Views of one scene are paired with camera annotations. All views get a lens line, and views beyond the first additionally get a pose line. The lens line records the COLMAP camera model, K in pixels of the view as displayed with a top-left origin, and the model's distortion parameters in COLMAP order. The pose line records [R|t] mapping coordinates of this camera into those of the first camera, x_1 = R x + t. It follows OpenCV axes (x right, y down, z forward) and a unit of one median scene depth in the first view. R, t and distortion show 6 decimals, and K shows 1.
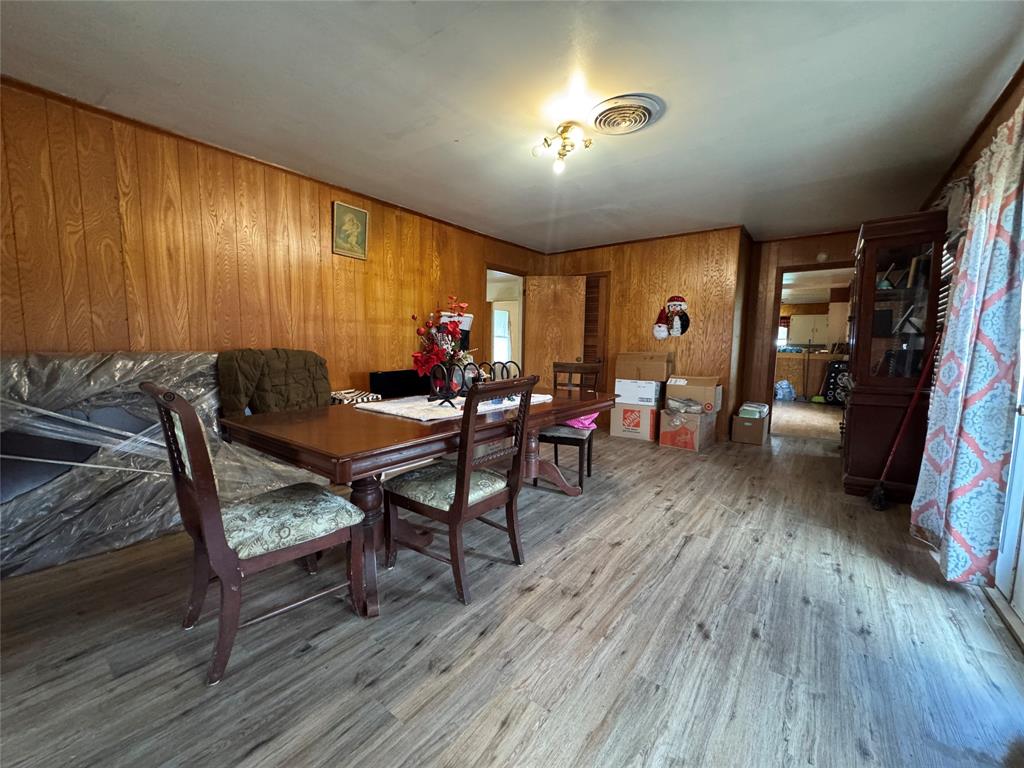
lens RADIAL K [[410.3, 0, 514.2], [0, 410.3, 383.5], [0, 0, 1]] dist [-0.003826, 0.000135]
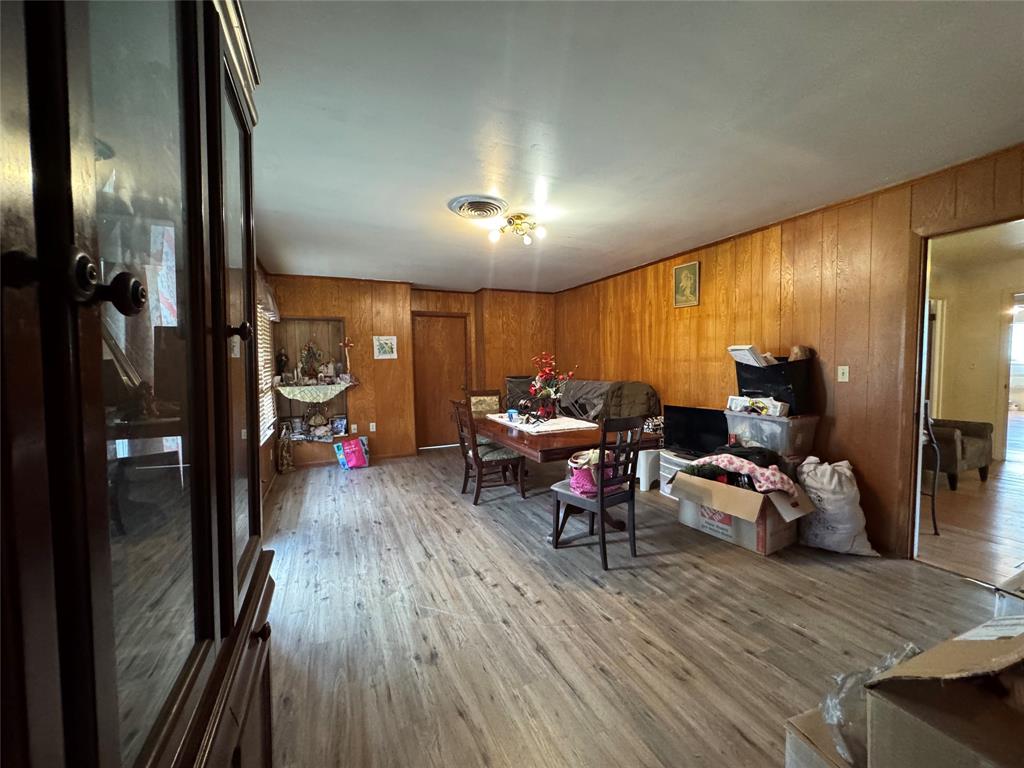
lens RADIAL K [[410.3, 0, 511.0], [0, 410.3, 383.1], [0, 0, 1]] dist [-0.003826, 0.000135]
pose [[-0.485289, 0.038779, -0.873493, 1.151468], [-0.075162, 0.993468, 0.085863, -0.201222], [0.871117, 0.107322, -0.479205, 1.499935]]
